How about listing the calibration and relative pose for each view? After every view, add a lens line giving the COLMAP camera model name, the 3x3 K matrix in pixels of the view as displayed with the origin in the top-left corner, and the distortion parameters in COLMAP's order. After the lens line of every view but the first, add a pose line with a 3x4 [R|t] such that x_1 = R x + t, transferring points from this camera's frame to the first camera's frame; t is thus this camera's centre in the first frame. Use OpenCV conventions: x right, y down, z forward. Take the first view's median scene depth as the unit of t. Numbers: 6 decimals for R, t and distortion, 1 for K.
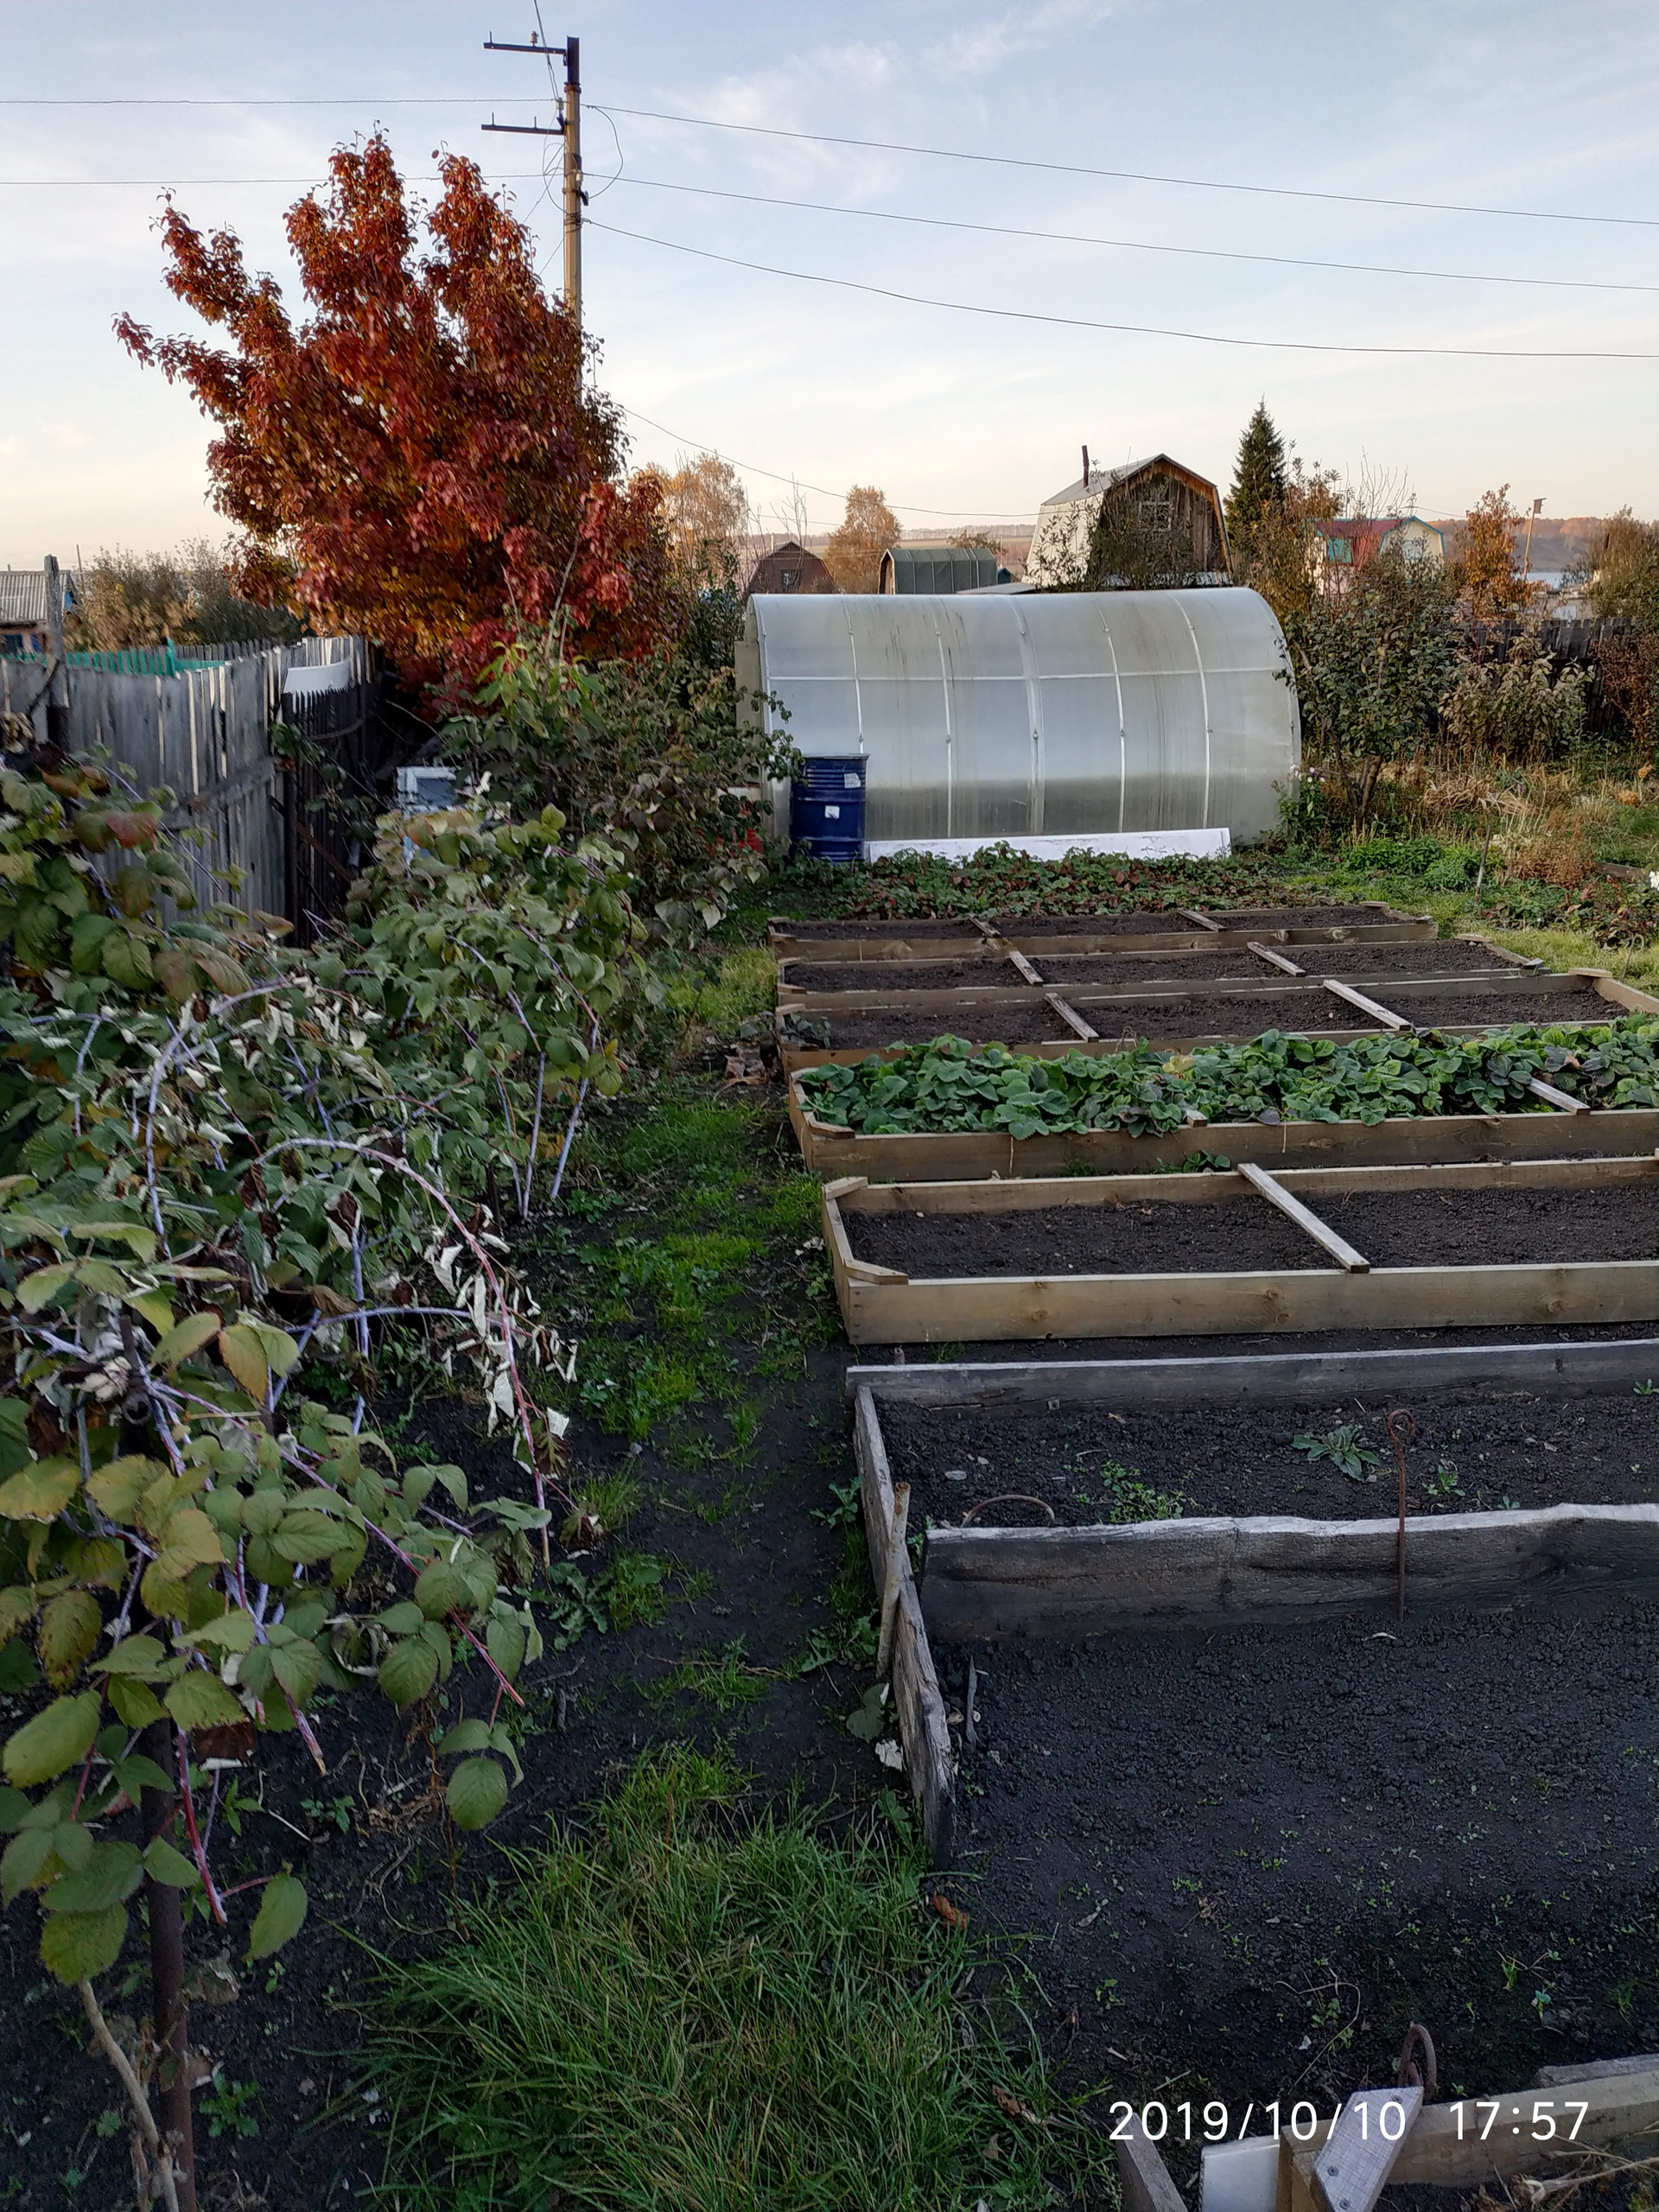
lens RADIAL K [[1550.0, 0, 829.5], [0, 1550.0, 1106.0], [0, 0, 1]] dist [-0.003008, -0.083167]
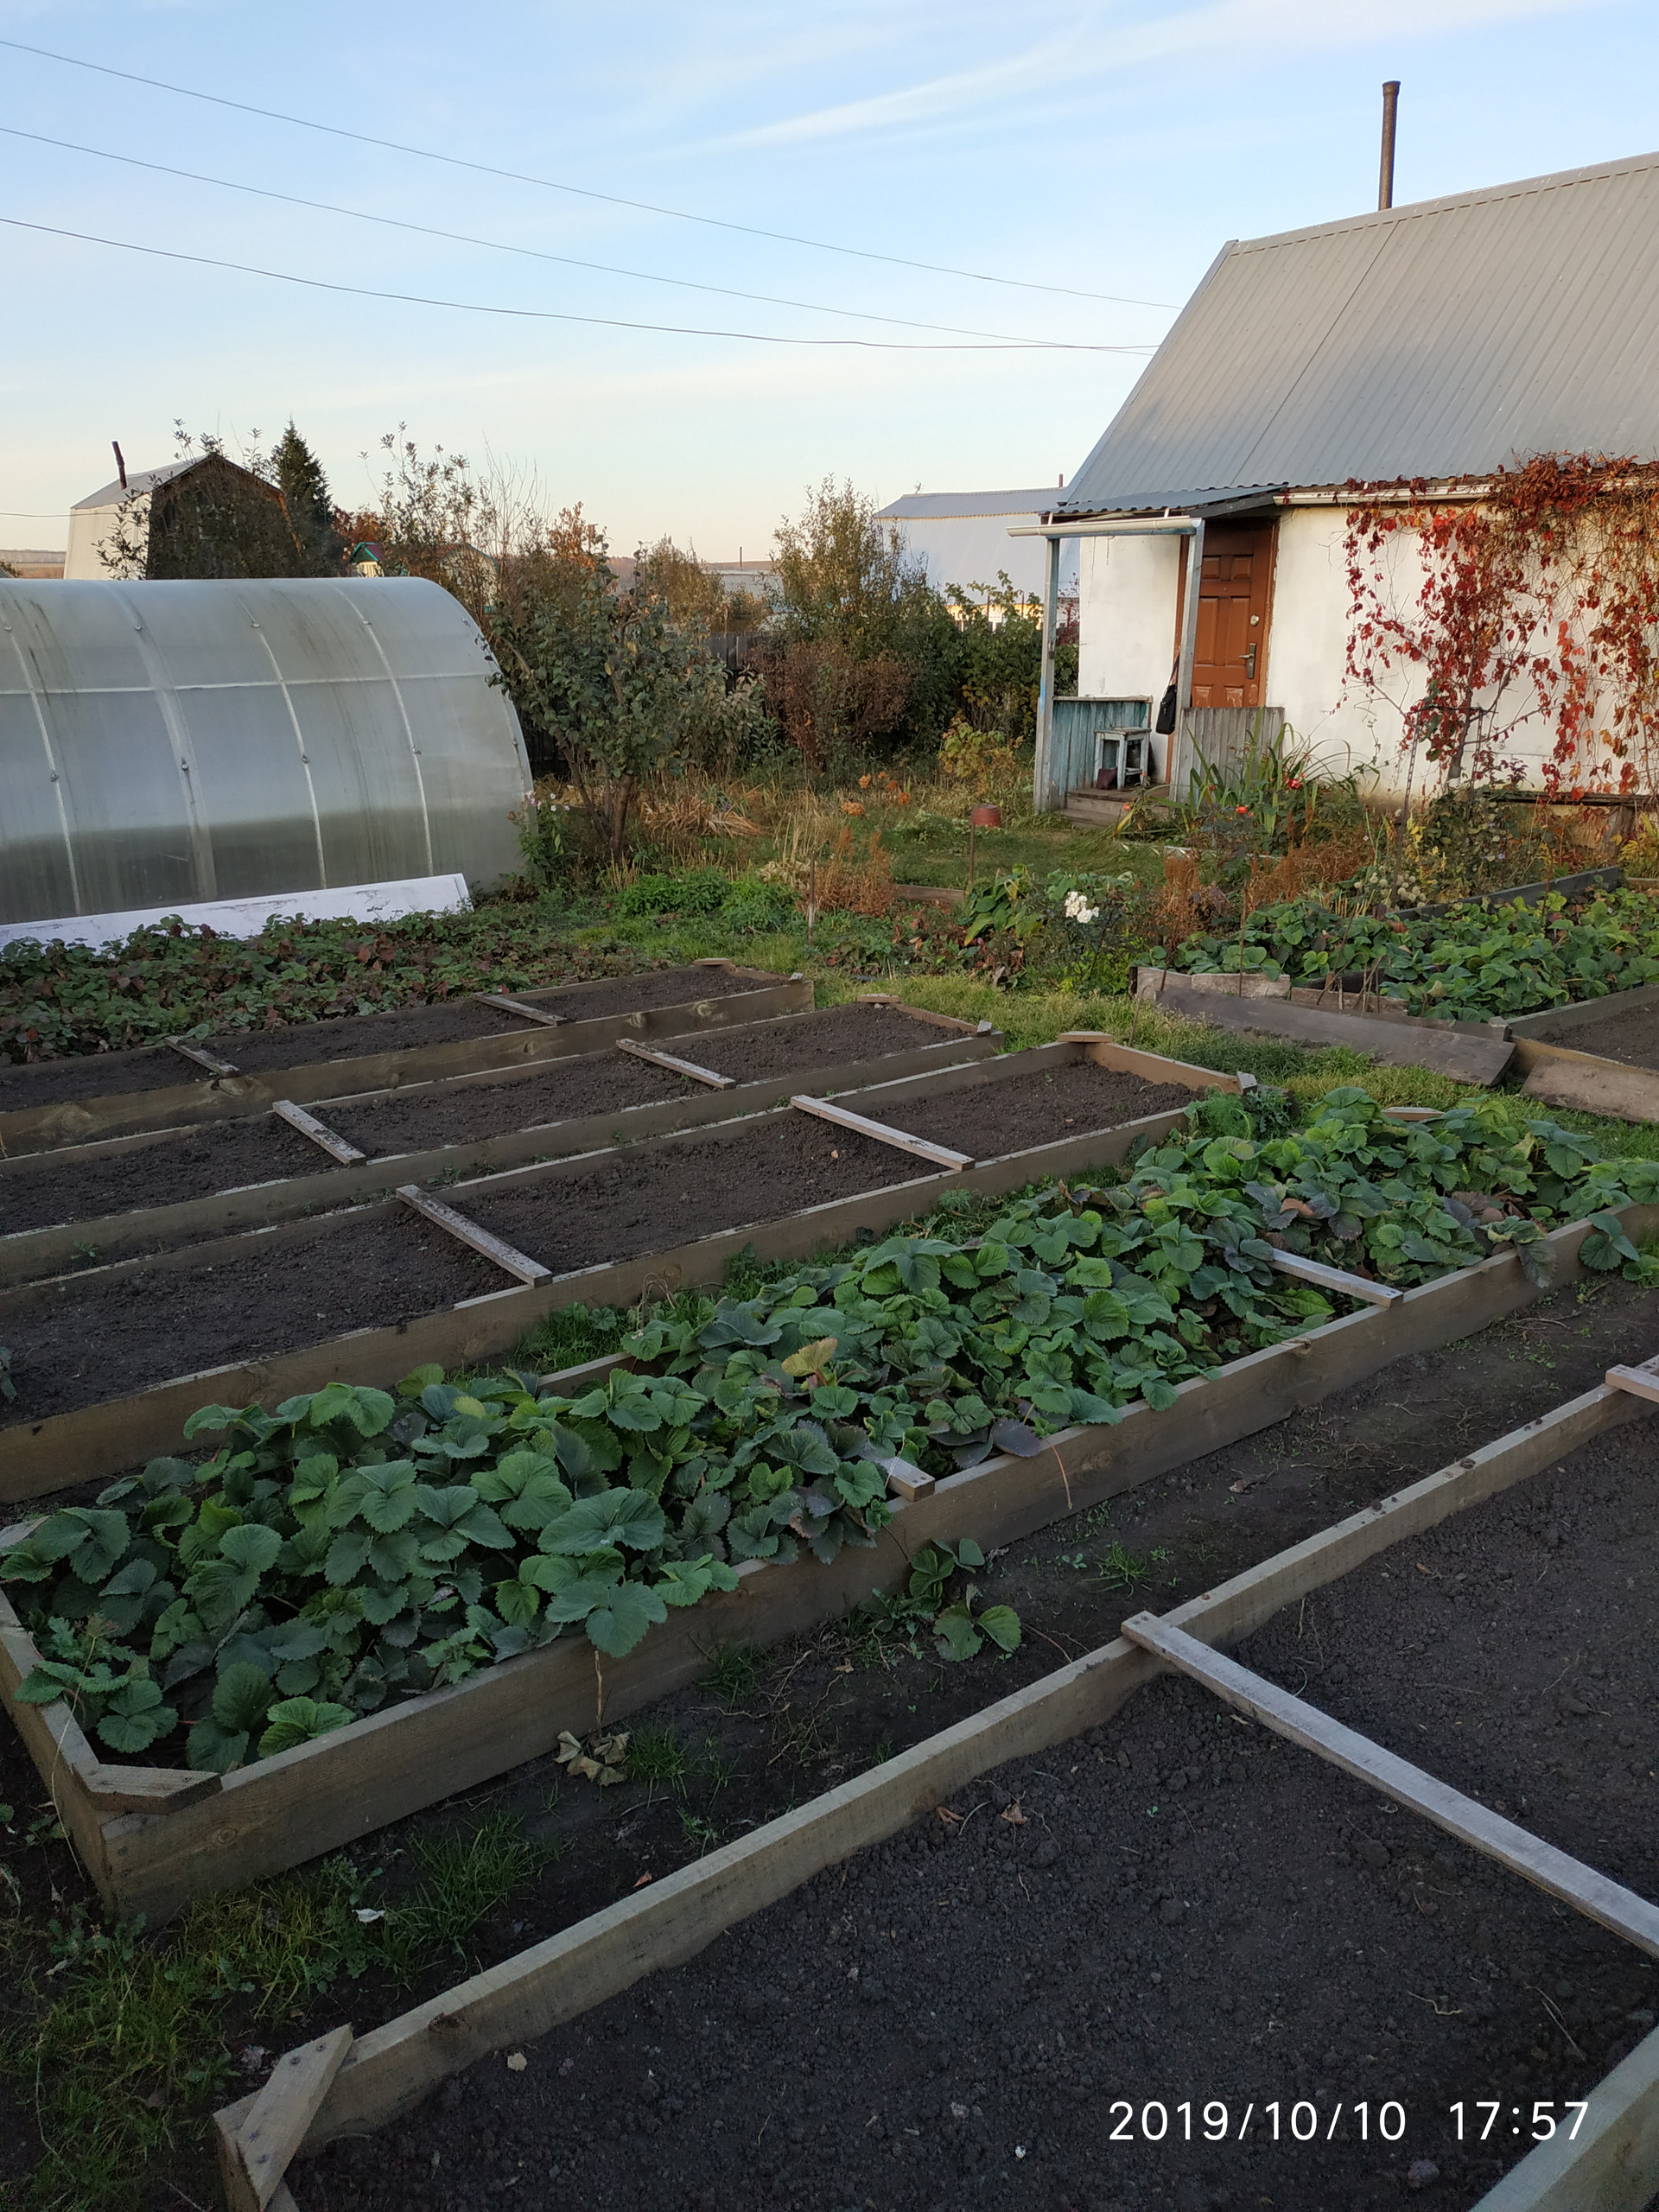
lens RADIAL K [[1563.3, 0, 829.5], [0, 1563.3, 1106.0], [0, 0, 1]] dist [0.066625, -0.136287]
pose [[0.846976, -0.143079, 0.512016, -0.013022], [0.154105, 0.987829, 0.021121, -0.054428], [-0.508807, 0.061015, 0.858716, 0.240928]]
